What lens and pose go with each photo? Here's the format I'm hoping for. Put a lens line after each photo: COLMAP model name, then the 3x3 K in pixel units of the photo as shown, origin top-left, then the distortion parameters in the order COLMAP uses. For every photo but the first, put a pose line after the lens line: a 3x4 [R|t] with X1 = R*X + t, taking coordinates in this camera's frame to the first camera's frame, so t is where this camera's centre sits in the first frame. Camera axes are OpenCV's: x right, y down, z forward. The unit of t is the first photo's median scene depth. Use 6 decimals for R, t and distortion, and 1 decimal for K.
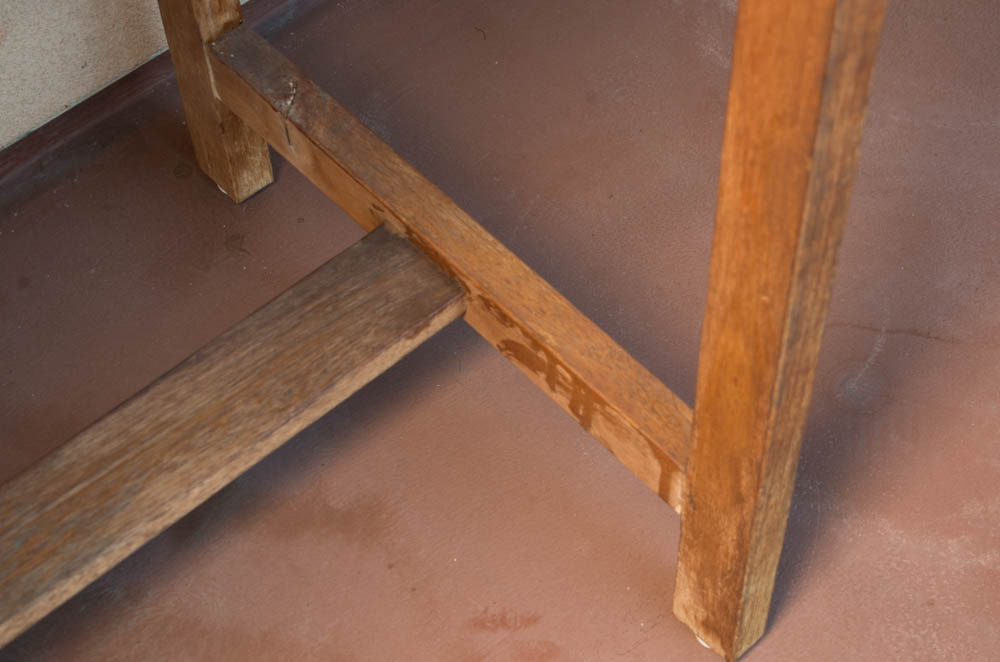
lens RADIAL K [[1857.5, 0, 500.7], [0, 1857.5, 330.9], [0, 0, 1]] dist [0.000816, 0.000000]
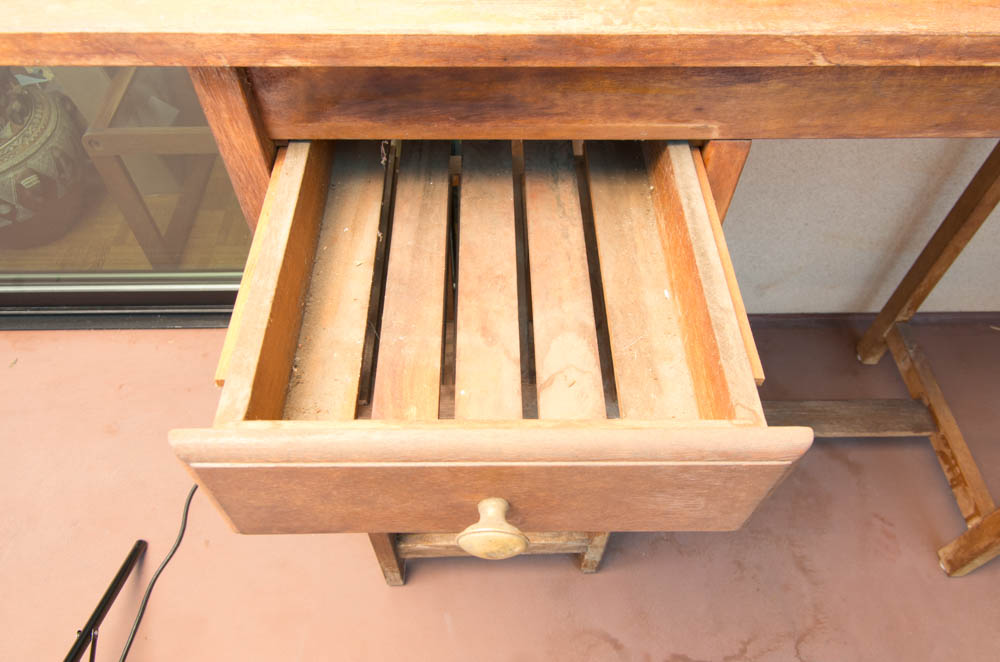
lens RADIAL K [[691.0, 0, 498.9], [0, 691.0, 331.4], [0, 0, 1]] dist [0.004142, 0.001527]
pose [[0.757100, 0.537371, -0.371528, -0.247201], [-0.543234, 0.833736, 0.098898, 0.132881], [0.362901, 0.126951, 0.923139, -0.432520]]
